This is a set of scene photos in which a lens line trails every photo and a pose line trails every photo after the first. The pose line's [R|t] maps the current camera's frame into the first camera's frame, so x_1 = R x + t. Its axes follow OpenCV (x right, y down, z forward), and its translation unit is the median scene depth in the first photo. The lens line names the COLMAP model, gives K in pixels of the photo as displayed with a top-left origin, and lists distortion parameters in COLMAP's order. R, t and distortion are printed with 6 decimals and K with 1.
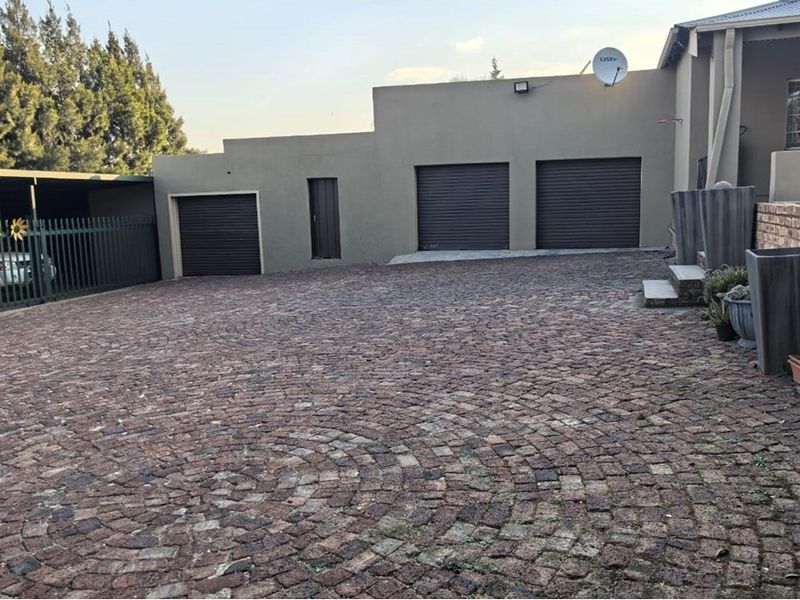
lens RADIAL K [[694.6, 0, 400.5], [0, 694.6, 301.6], [0, 0, 1]] dist [0.097640, -0.141073]
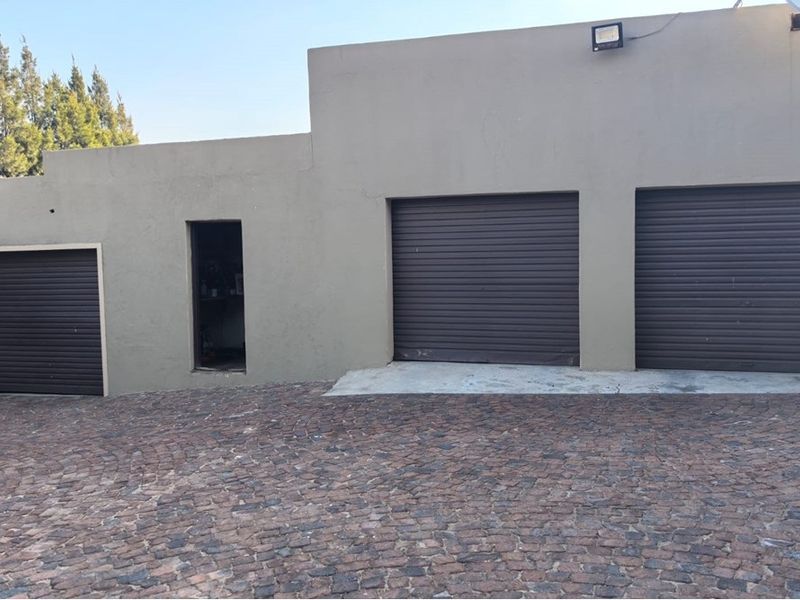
lens RADIAL K [[694.6, 0, 380.7], [0, 694.6, 295.0], [0, 0, 1]] dist [0.097640, -0.141073]
pose [[0.999422, 0.011786, -0.031881, 0.011902], [-0.014473, 0.996241, -0.085409, -0.029461], [0.030755, 0.085821, 0.995836, 0.181774]]
